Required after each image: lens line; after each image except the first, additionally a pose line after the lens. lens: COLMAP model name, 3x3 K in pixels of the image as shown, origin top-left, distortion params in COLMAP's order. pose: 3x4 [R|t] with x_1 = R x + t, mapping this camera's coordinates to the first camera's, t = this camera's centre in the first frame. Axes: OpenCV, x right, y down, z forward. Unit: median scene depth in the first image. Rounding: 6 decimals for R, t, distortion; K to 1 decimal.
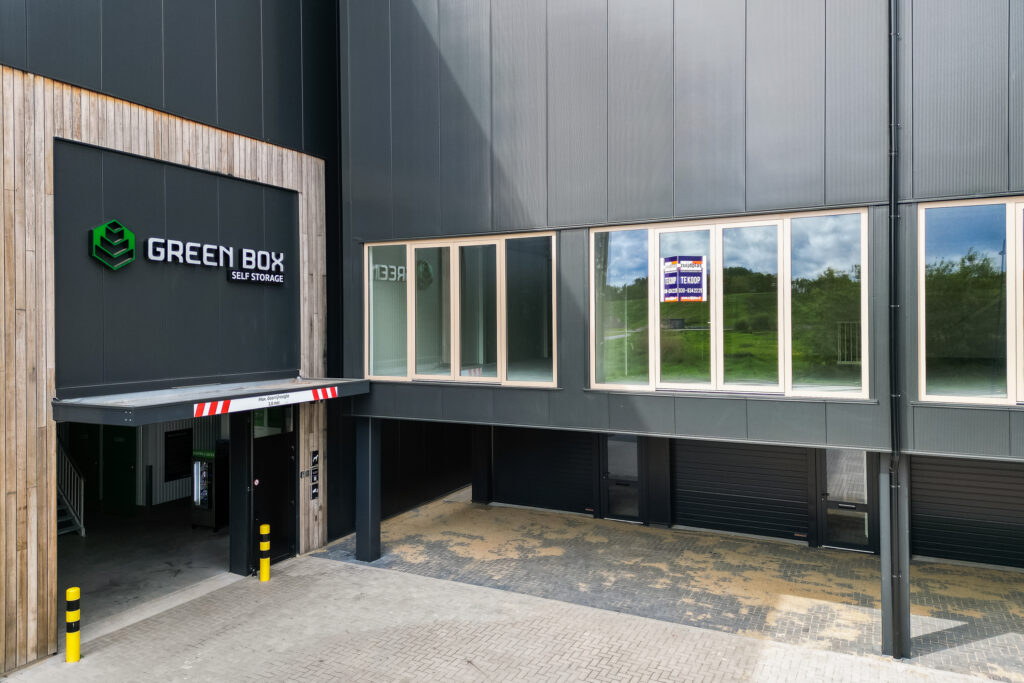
lens RADIAL K [[737.5, 0, 500.2], [0, 737.5, 319.2], [0, 0, 1]] dist [0.073023, -0.057130]
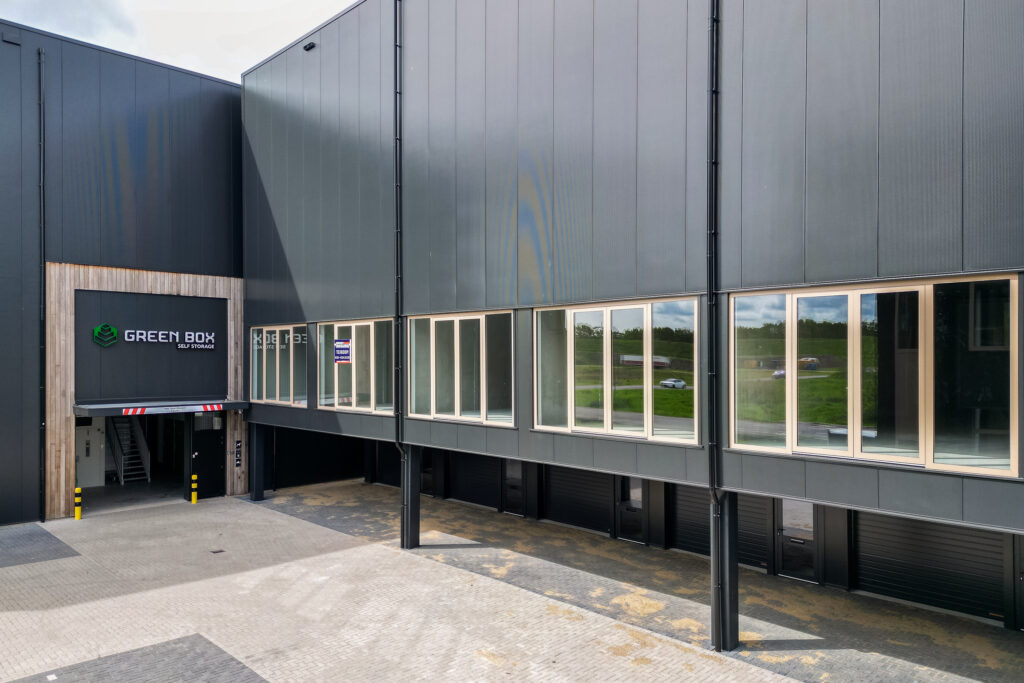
lens RADIAL K [[737.5, 0, 523.8], [0, 737.5, 357.3], [0, 0, 1]] dist [0.073023, -0.057130]
pose [[0.946095, 0.006154, -0.323831, 1.176991], [-0.004660, 0.999975, 0.005389, -0.045966], [0.323856, -0.003589, 0.946099, -0.583885]]
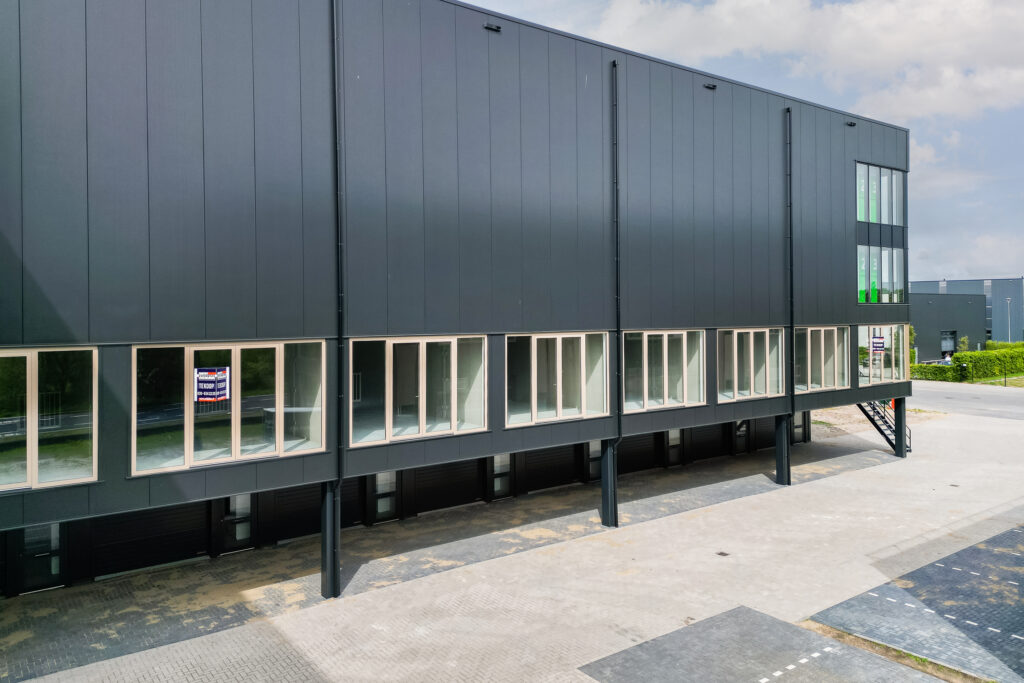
lens RADIAL K [[737.5, 0, 514.7], [0, 737.5, 310.4], [0, 0, 1]] dist [0.073023, -0.057130]
pose [[0.442146, 0.006991, 0.896916, -0.688394], [-0.000623, 0.999972, -0.007487, -0.165365], [-0.896943, 0.002752, 0.442138, -0.115551]]
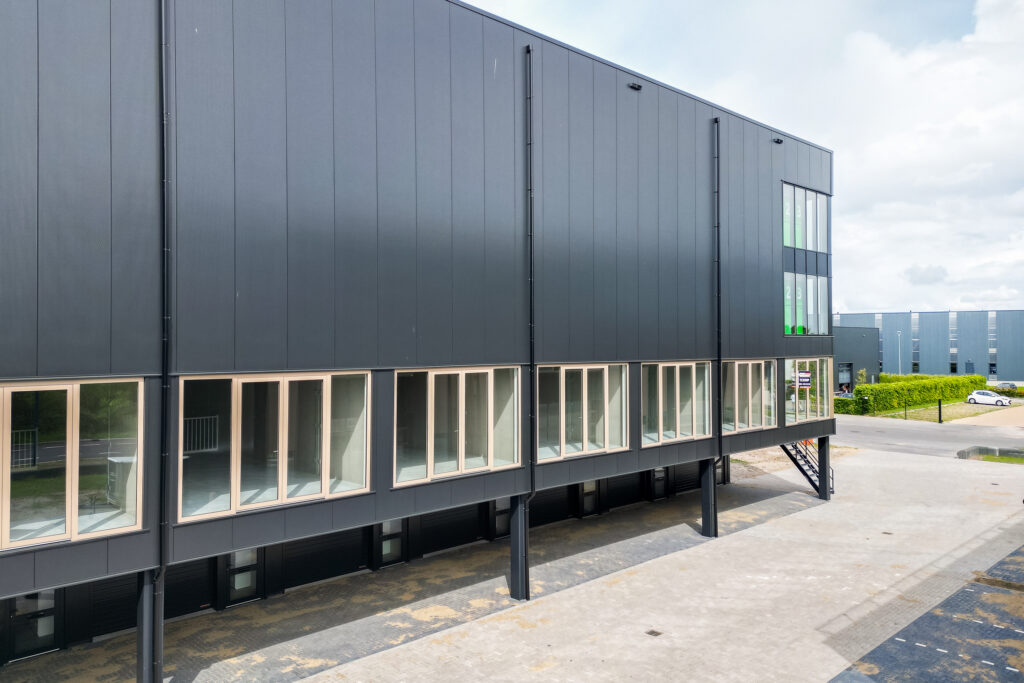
lens RADIAL K [[737.5, 0, 497.7], [0, 737.5, 329.2], [0, 0, 1]] dist [0.073023, -0.057130]
pose [[0.343603, 0.023872, 0.938812, -0.403330], [-0.006197, 0.999713, -0.023152, -0.167554], [-0.939095, 0.002137, 0.343652, 0.001501]]
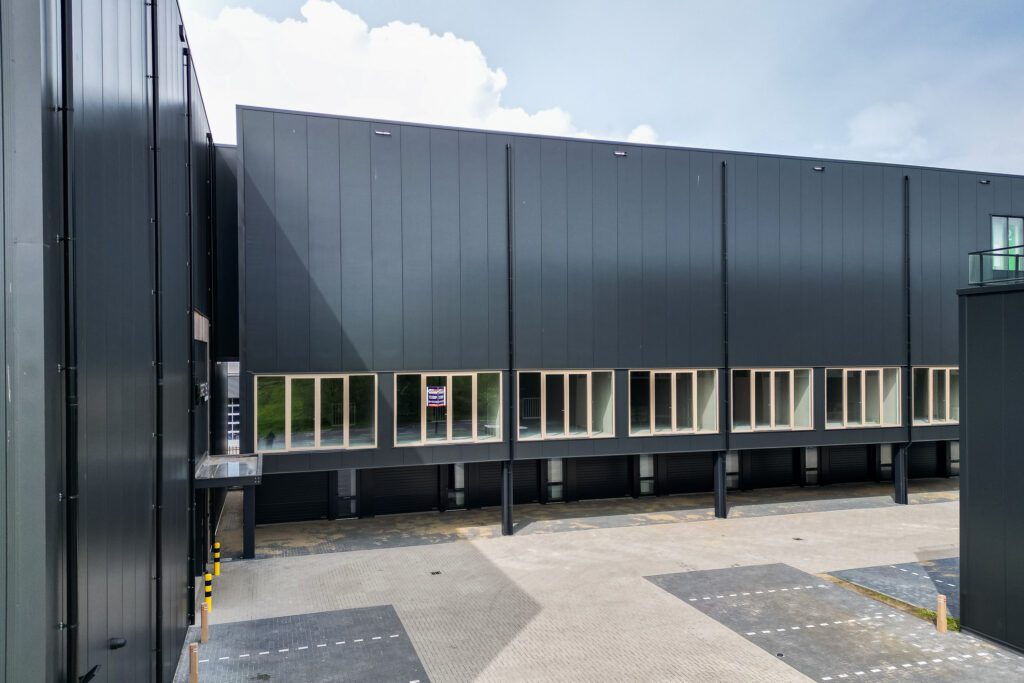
lens RADIAL K [[737.5, 0, 510.1], [0, 737.5, 339.0], [0, 0, 1]] dist [0.073023, -0.057130]
pose [[0.703436, 0.017347, 0.710547, -1.142714], [-0.002765, 0.999761, -0.021670, -0.169312], [-0.710753, 0.013279, 0.703316, -0.744091]]
